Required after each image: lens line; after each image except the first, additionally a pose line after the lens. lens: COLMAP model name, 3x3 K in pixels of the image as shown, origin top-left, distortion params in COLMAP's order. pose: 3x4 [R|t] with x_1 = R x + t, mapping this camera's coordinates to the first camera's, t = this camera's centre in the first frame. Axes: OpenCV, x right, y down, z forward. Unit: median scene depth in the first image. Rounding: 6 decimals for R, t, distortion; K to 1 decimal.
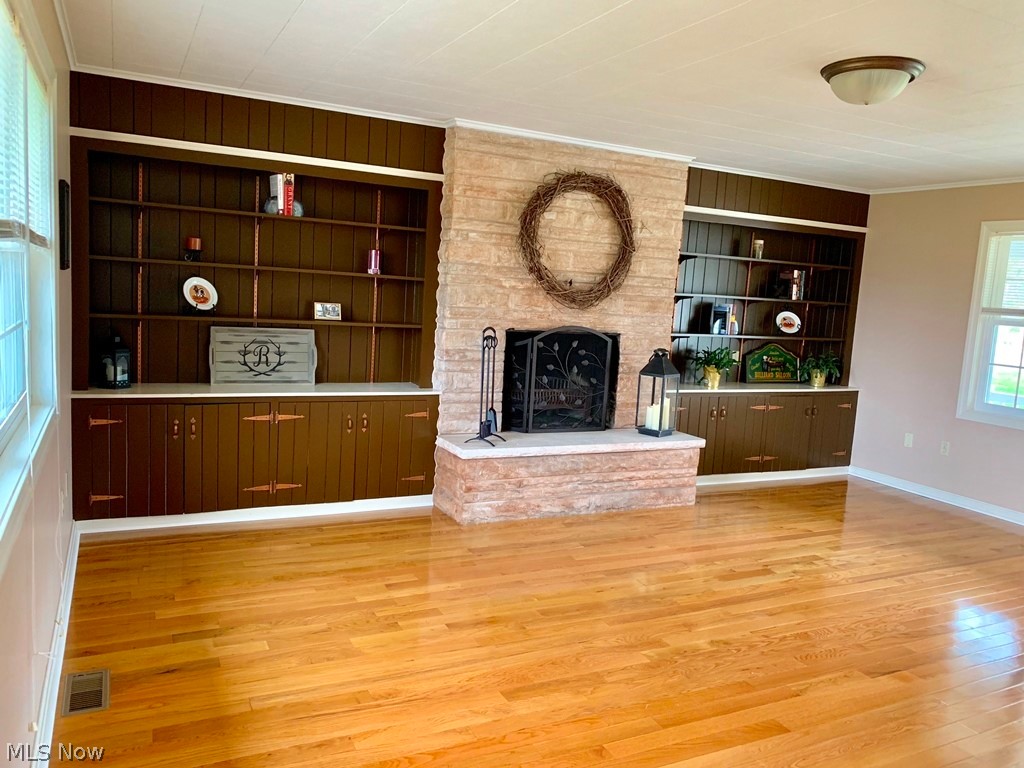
lens RADIAL K [[774.7, 0, 505.1], [0, 774.7, 383.7], [0, 0, 1]] dist [0.037910, -0.069801]
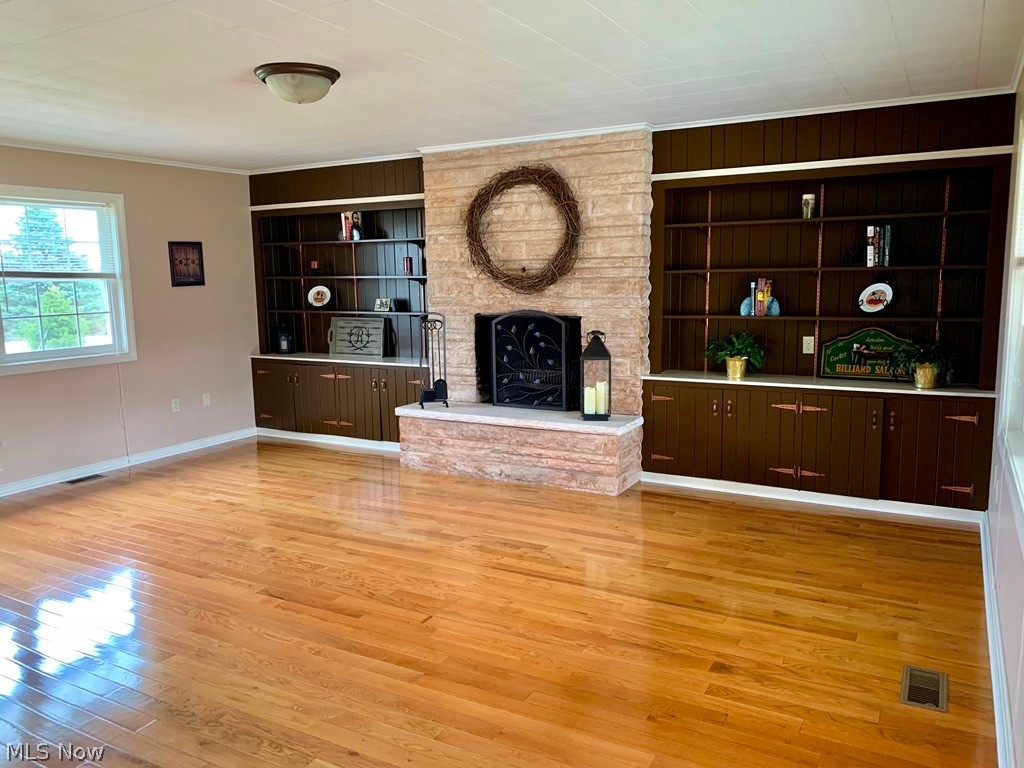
lens RADIAL K [[774.7, 0, 509.2], [0, 774.7, 392.3], [0, 0, 1]] dist [0.037910, -0.069801]
pose [[0.561819, 0.056666, -0.825317, 1.014179], [-0.053223, 0.998060, 0.032297, 0.006849], [0.825546, 0.025781, 0.563745, 0.388437]]
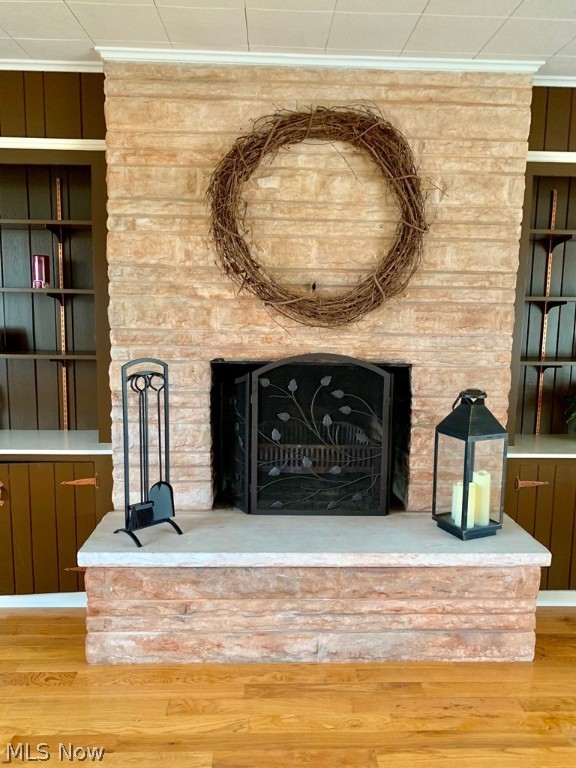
lens RADIAL K [[581.0, 0, 292.5], [0, 581.0, 377.8], [0, 0, 1]] dist [0.037910, -0.069801]
pose [[0.912622, 0.008274, -0.408721, 0.276078], [-0.013088, 0.999874, -0.008983, -0.051697], [0.408595, 0.013548, 0.912615, 0.572230]]
